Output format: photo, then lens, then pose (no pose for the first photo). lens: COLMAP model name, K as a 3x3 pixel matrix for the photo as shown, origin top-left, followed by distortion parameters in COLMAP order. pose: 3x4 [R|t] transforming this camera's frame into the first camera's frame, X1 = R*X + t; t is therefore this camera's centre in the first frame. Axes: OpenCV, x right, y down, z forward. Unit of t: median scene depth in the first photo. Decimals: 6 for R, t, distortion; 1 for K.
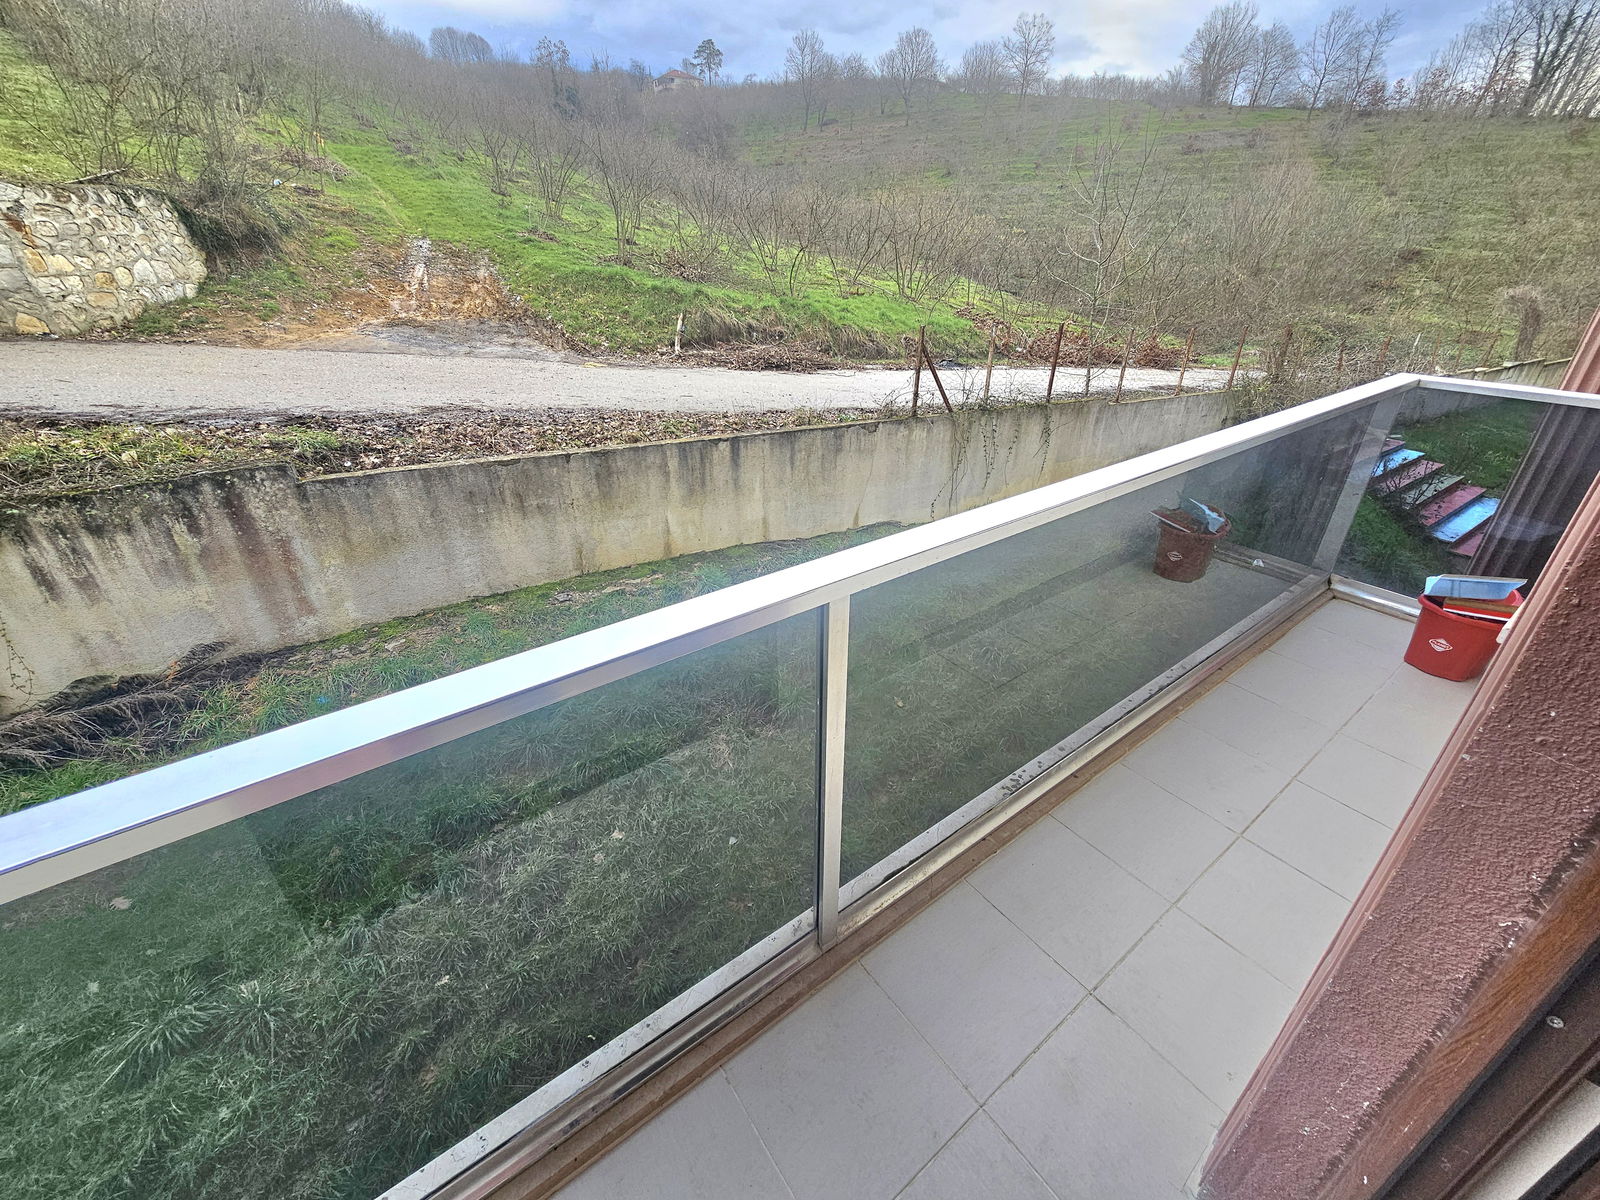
lens RADIAL K [[652.3, 0, 796.3], [0, 652.3, 585.2], [0, 0, 1]] dist [0.000583, 0.000501]
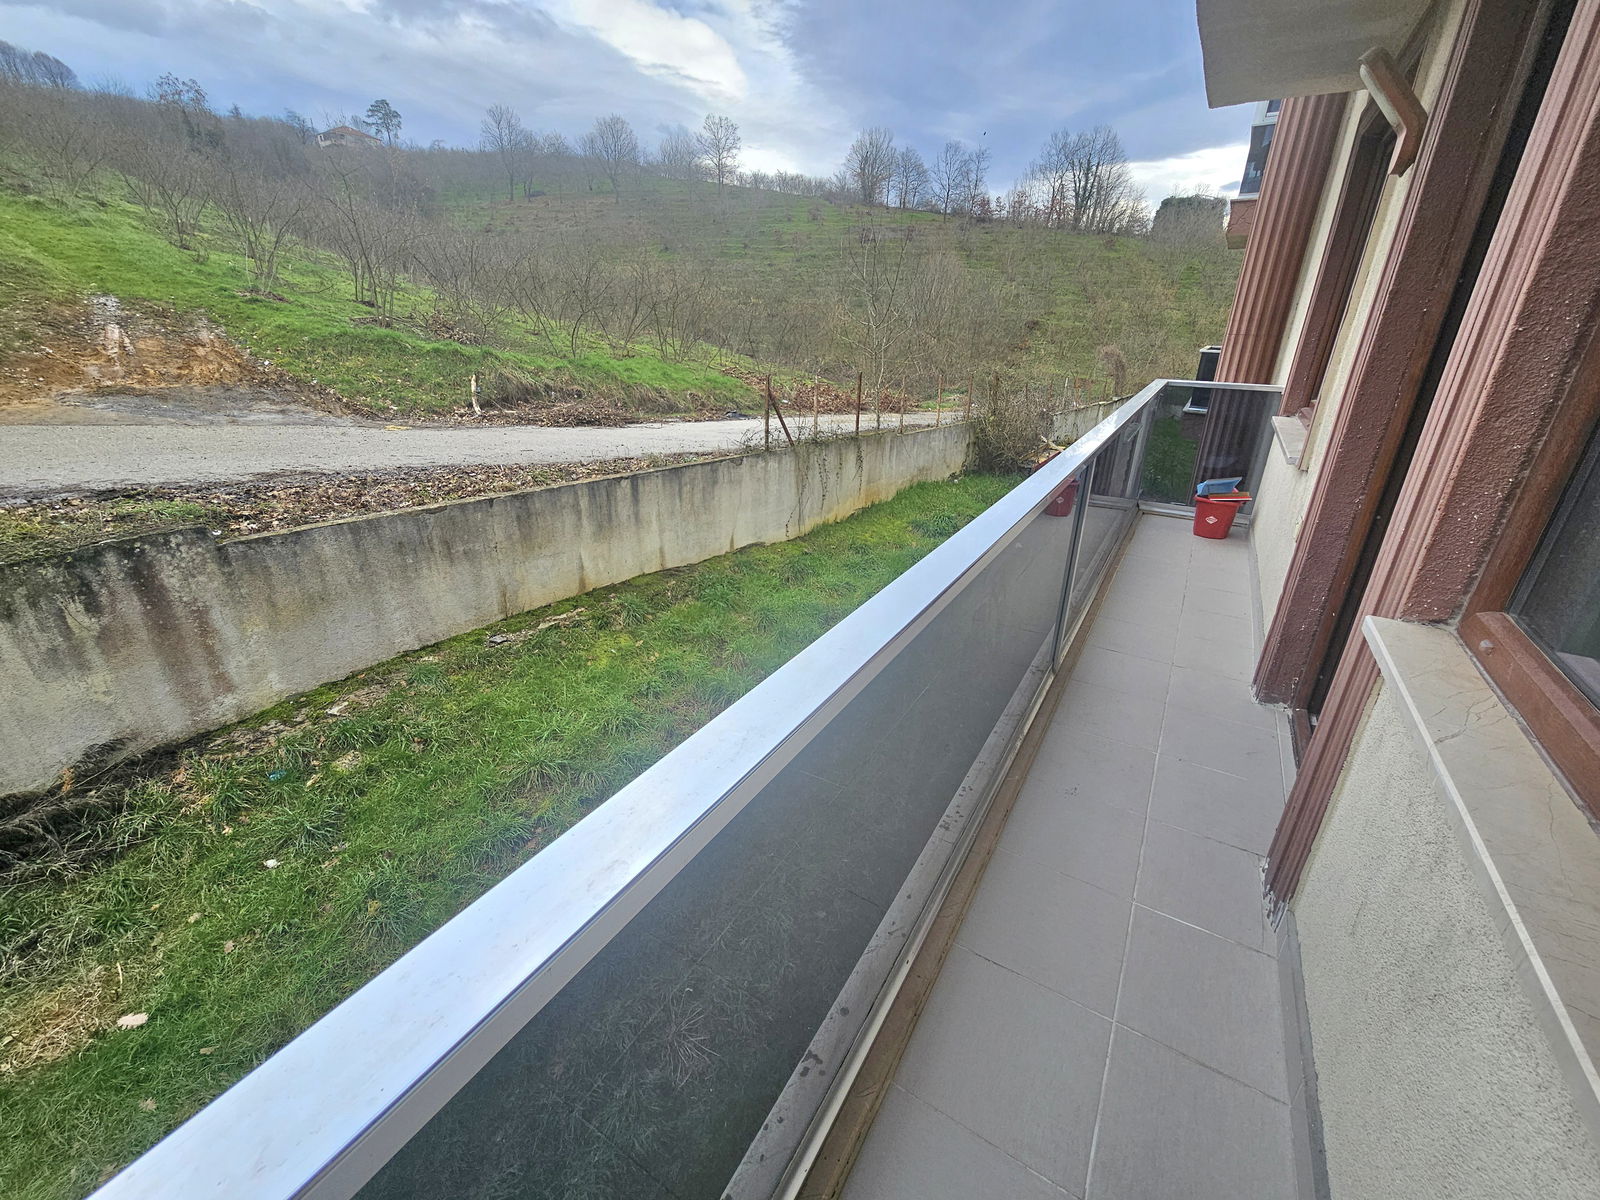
lens RADIAL K [[652.3, 0, 796.3], [0, 652.3, 585.2], [0, 0, 1]] dist [0.000583, 0.000501]
pose [[0.926876, -0.133596, 0.350788, -0.236667], [0.163163, 0.985010, -0.055983, 0.058194], [-0.338051, 0.109125, 0.934780, -0.091488]]
